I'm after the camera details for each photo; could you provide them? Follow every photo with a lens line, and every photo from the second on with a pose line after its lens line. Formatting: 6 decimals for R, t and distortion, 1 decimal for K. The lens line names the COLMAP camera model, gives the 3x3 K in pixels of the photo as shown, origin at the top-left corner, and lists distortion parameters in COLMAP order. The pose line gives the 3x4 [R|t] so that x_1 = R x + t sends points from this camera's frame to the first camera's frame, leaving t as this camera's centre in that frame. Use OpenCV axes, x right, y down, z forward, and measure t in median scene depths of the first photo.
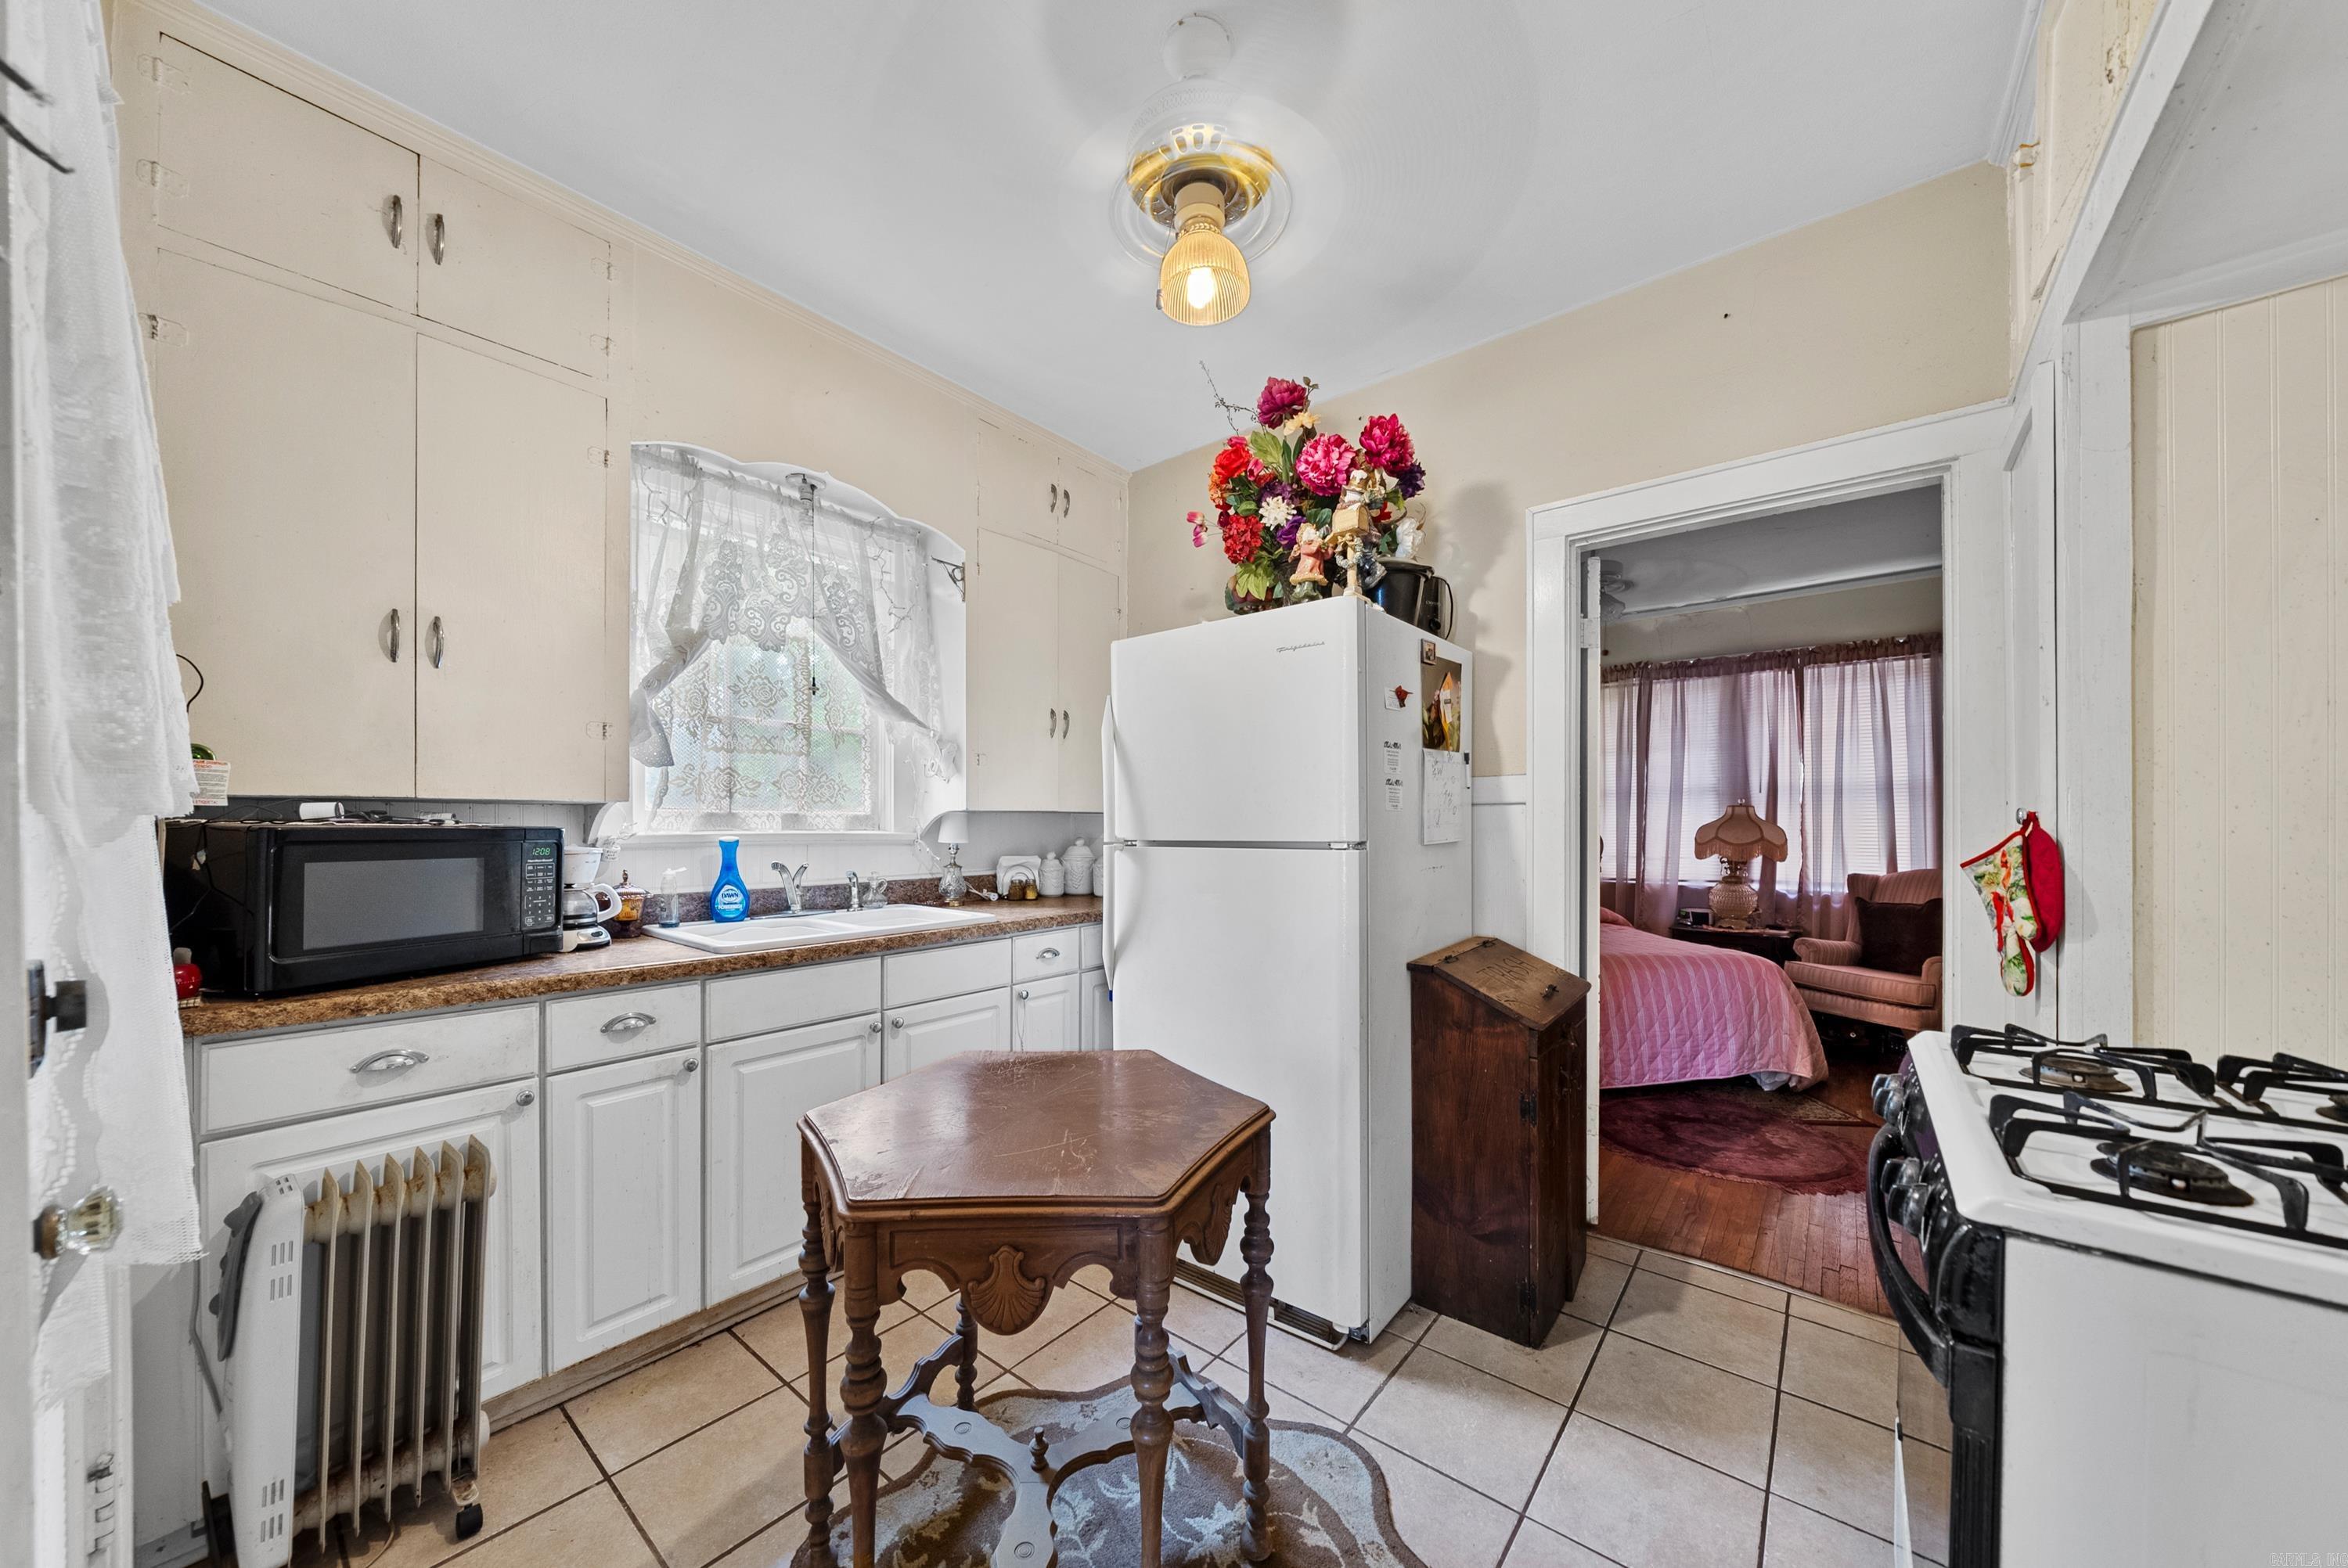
lens RADIAL K [[836.9, 0, 1167.6], [0, 836.9, 824.2], [0, 0, 1]] dist [-0.001038, -0.000080]
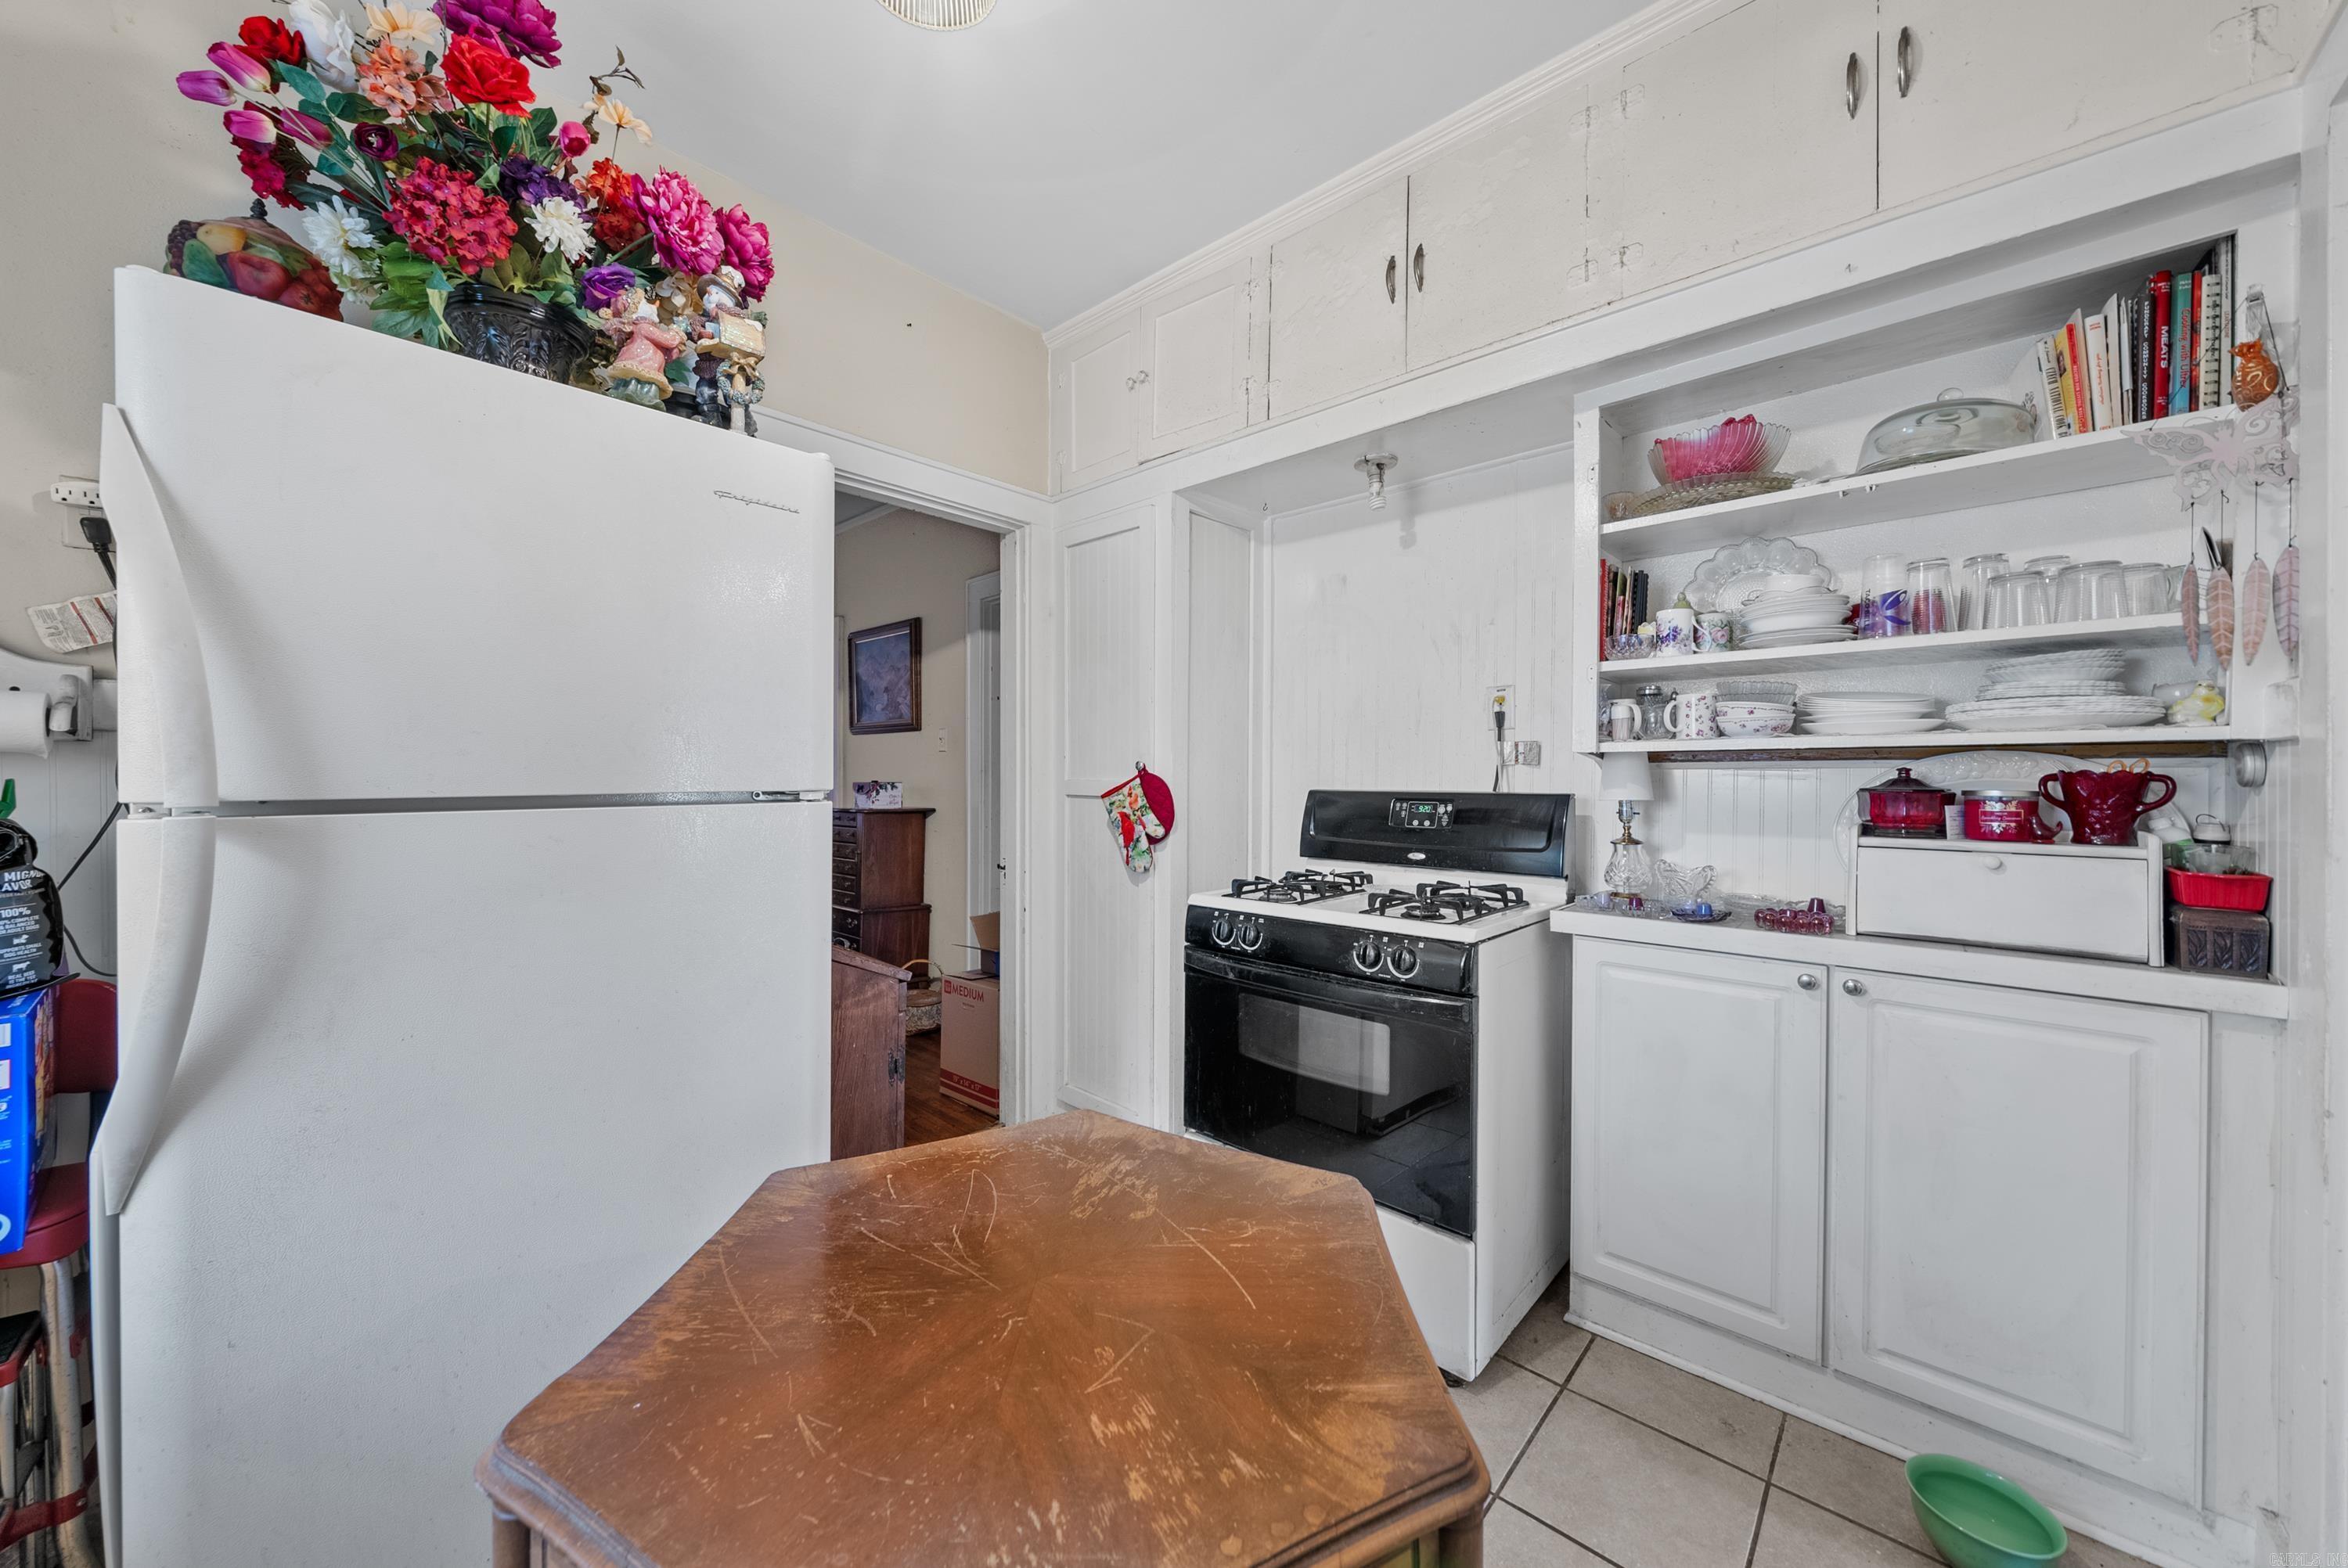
lens RADIAL K [[835.1, 0, 1174.0], [0, 835.1, 784.0], [0, 0, 1]] dist [-0.000439, 0.000002]
pose [[0.055806, -0.009704, 0.998394, -0.488769], [-0.002790, 0.999947, 0.009875, 0.006743], [-0.998438, -0.003336, 0.055776, 0.616859]]
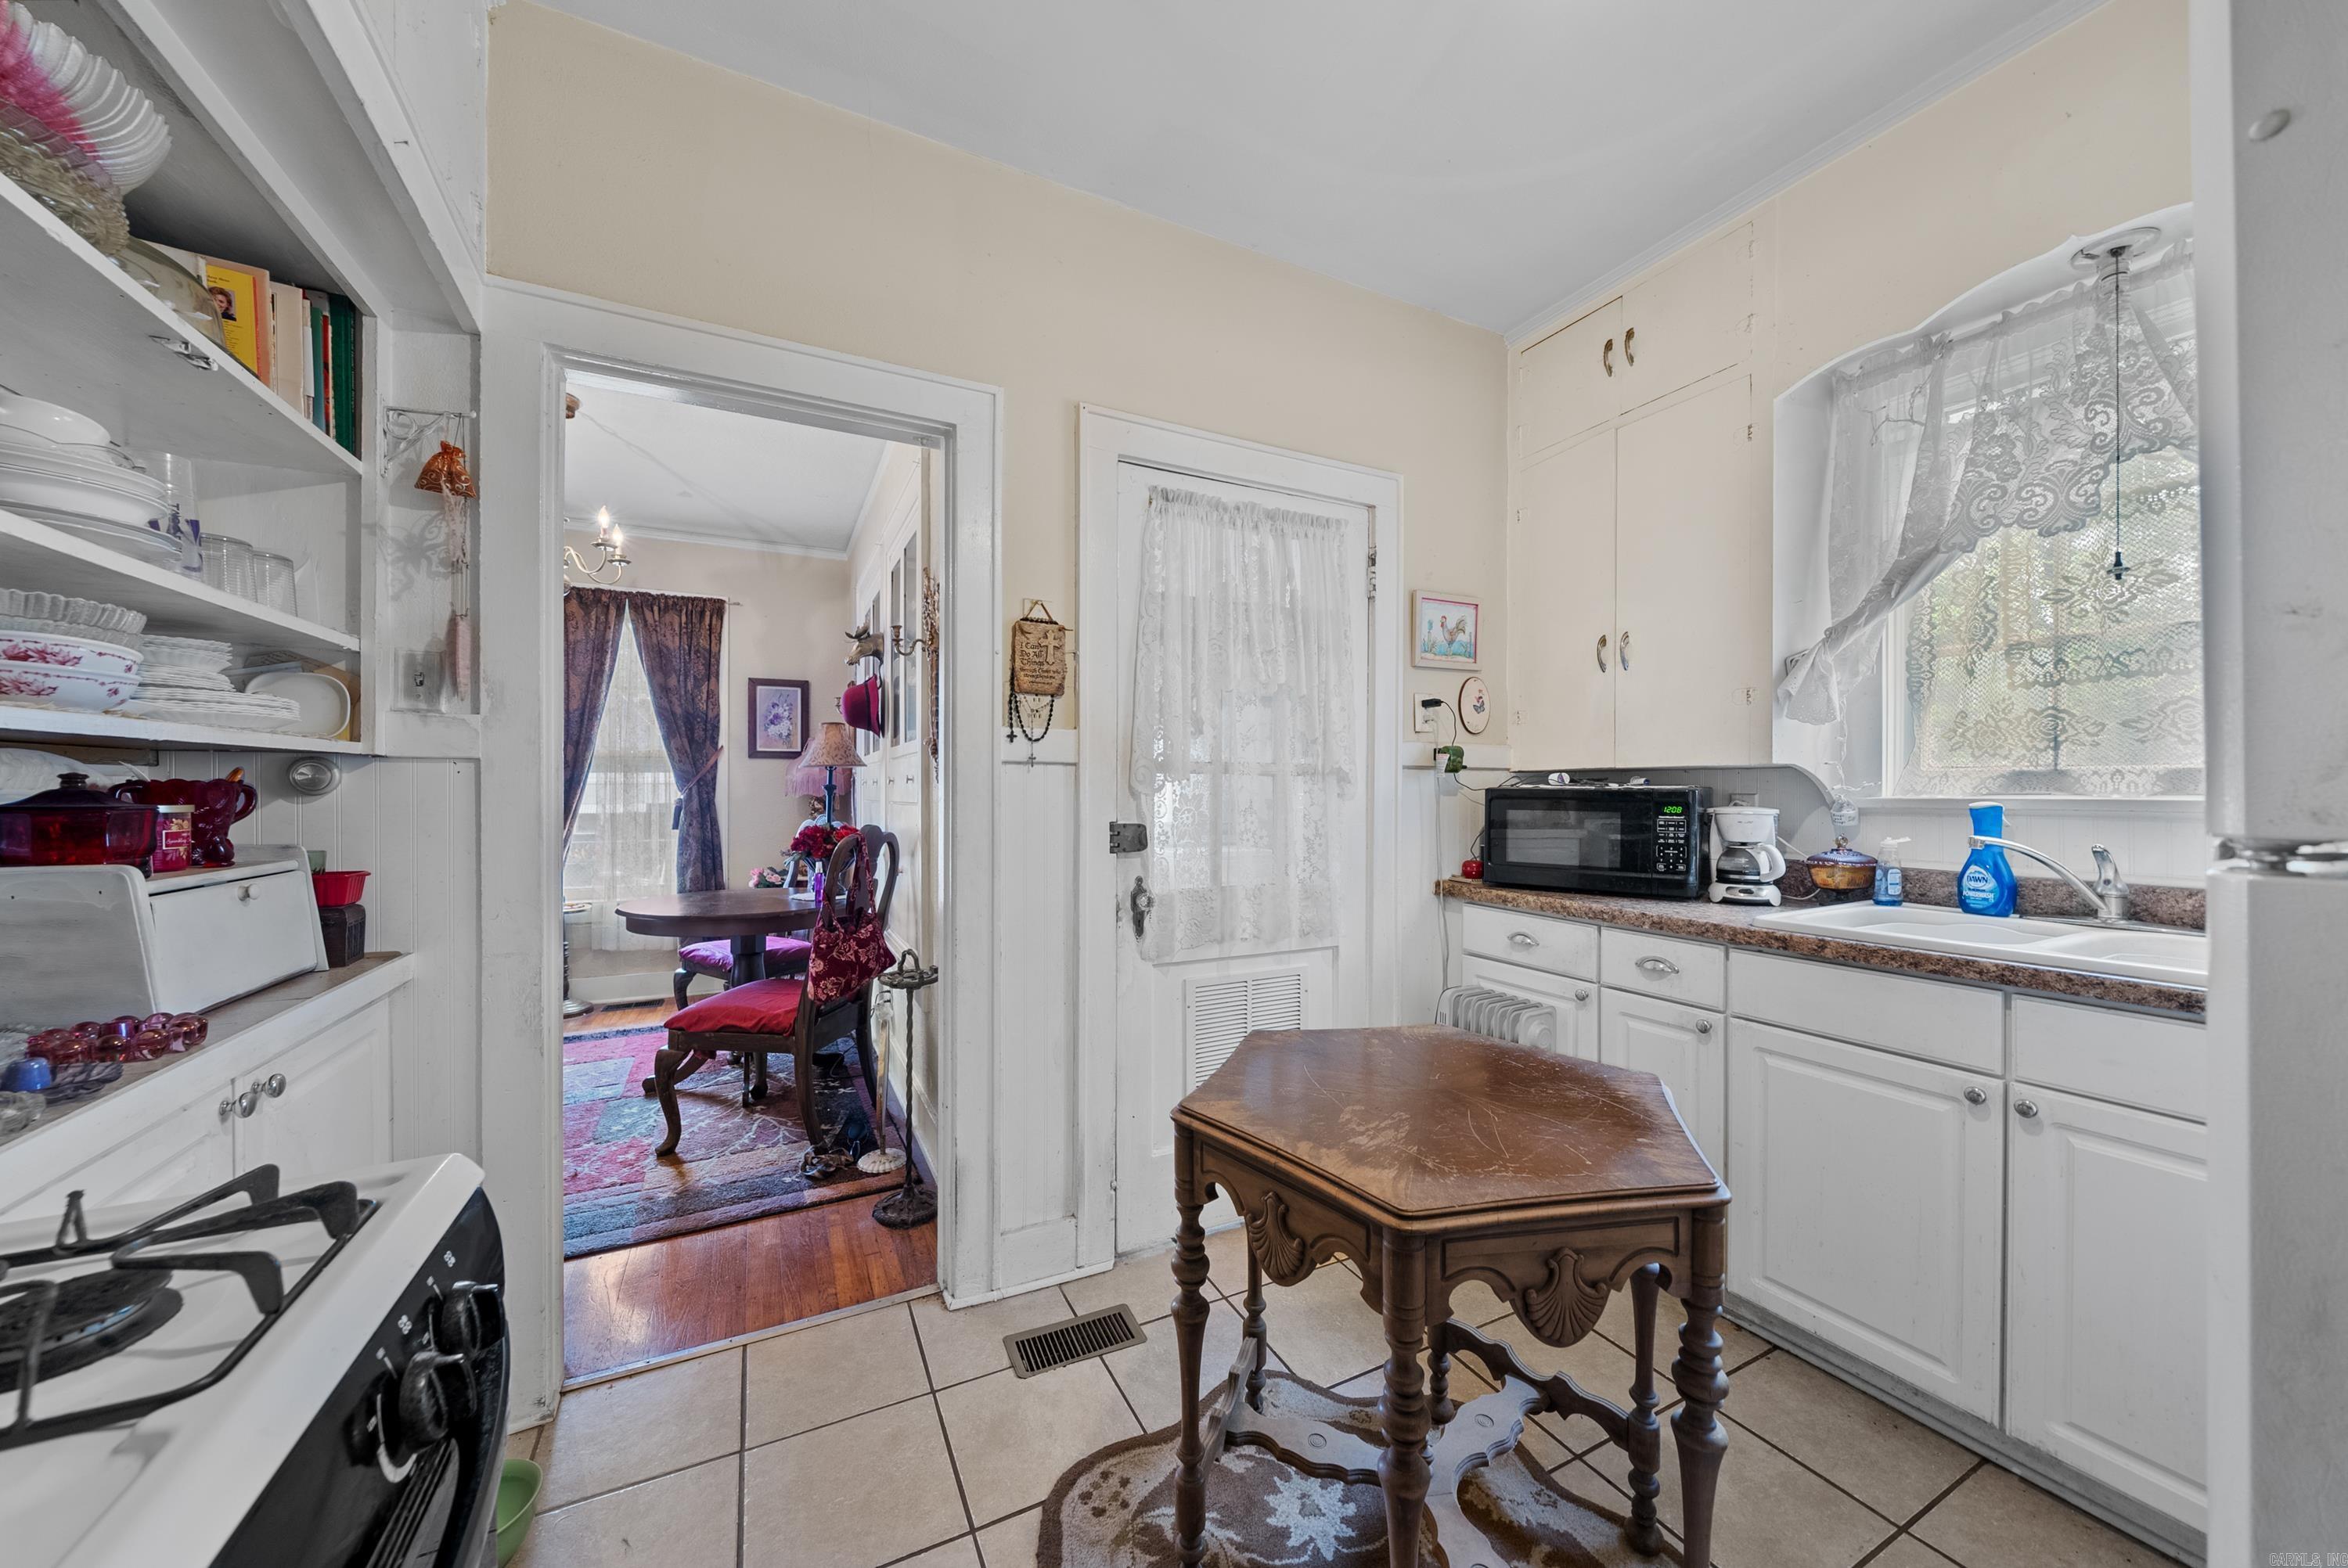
lens RADIAL K [[802.1, 0, 1174.0], [0, 802.1, 784.0], [0, 0, 1]] dist [-0.000243, -0.000045]
pose [[-0.400749, -0.010462, -0.916128, 0.540630], [-0.000789, 0.999938, -0.011074, 0.008842], [0.916187, -0.003716, -0.400733, 0.771862]]
